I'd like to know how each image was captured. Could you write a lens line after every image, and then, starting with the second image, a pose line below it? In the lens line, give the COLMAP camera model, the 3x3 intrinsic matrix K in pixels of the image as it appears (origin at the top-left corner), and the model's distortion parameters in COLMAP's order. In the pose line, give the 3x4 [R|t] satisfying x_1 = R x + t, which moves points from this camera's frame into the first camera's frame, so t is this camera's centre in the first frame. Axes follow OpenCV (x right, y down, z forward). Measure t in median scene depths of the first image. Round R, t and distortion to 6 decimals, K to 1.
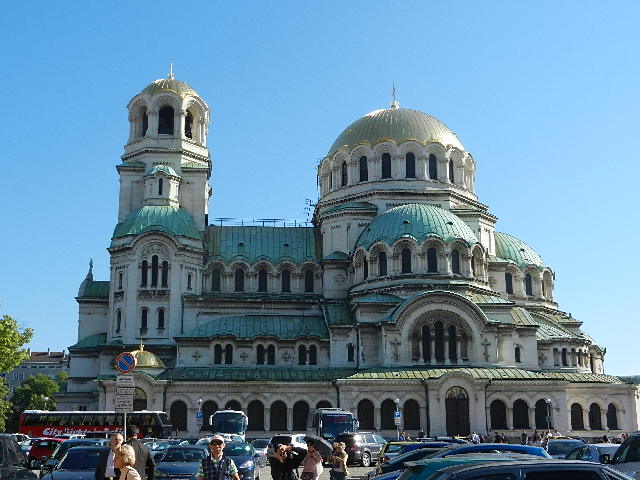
lens RADIAL K [[878.0, 0, 320.3], [0, 878.0, 241.7], [0, 0, 1]] dist [0.038986, 0.000000]
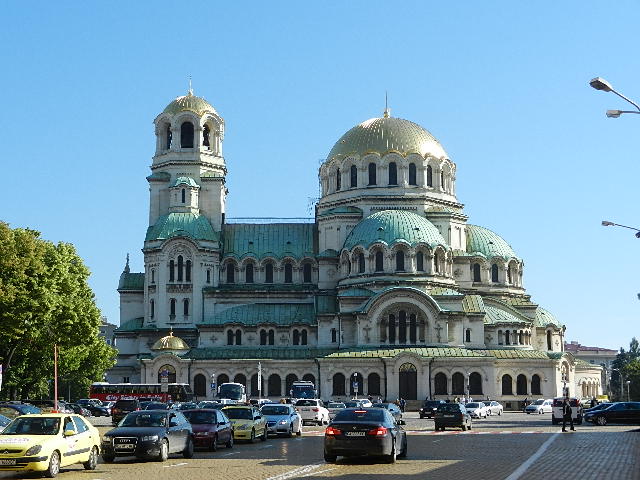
lens RADIAL K [[1114.8, 0, 319.7], [0, 1114.8, 238.9], [0, 0, 1]] dist [0.063320, 0.000000]
pose [[0.997676, -0.011252, -0.067204, 0.112680], [0.016182, 0.997182, 0.073260, -0.119456], [0.066190, -0.074177, 0.995046, -0.542065]]
